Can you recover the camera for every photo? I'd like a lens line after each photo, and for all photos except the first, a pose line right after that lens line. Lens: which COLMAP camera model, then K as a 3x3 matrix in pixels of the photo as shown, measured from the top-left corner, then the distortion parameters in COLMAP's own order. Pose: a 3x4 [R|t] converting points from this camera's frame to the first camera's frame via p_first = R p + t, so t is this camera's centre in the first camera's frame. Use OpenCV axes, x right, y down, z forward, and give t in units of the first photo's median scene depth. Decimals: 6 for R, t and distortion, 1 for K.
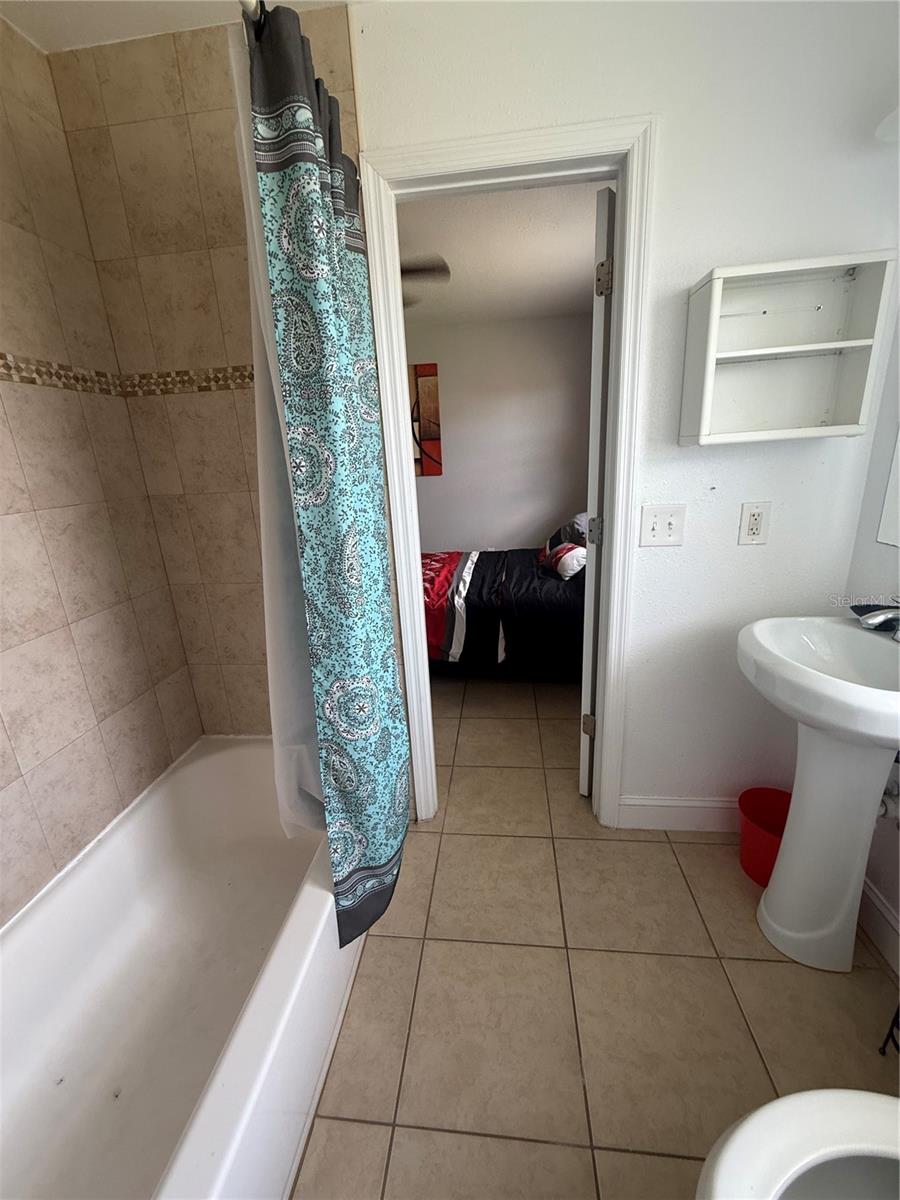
lens RADIAL K [[483.4, 0, 449.3], [0, 483.4, 597.9], [0, 0, 1]] dist [-0.001824, -0.000306]
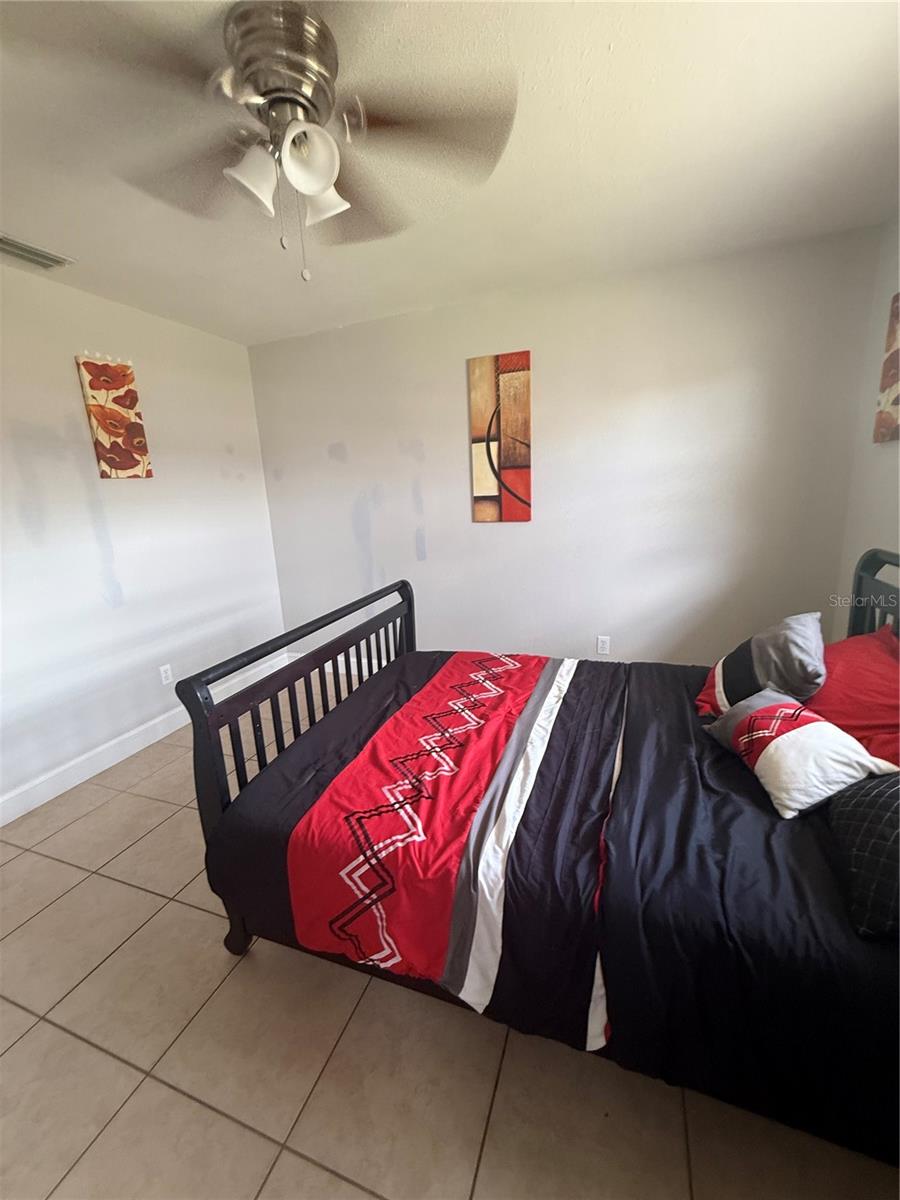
lens RADIAL K [[483.4, 0, 452.5], [0, 483.4, 597.7], [0, 0, 1]] dist [-0.001824, -0.000306]
pose [[0.971006, 0.055807, -0.232451, 0.054134], [-0.070395, 0.996005, -0.054936, -0.146515], [0.228457, 0.069707, 0.971055, 0.475547]]
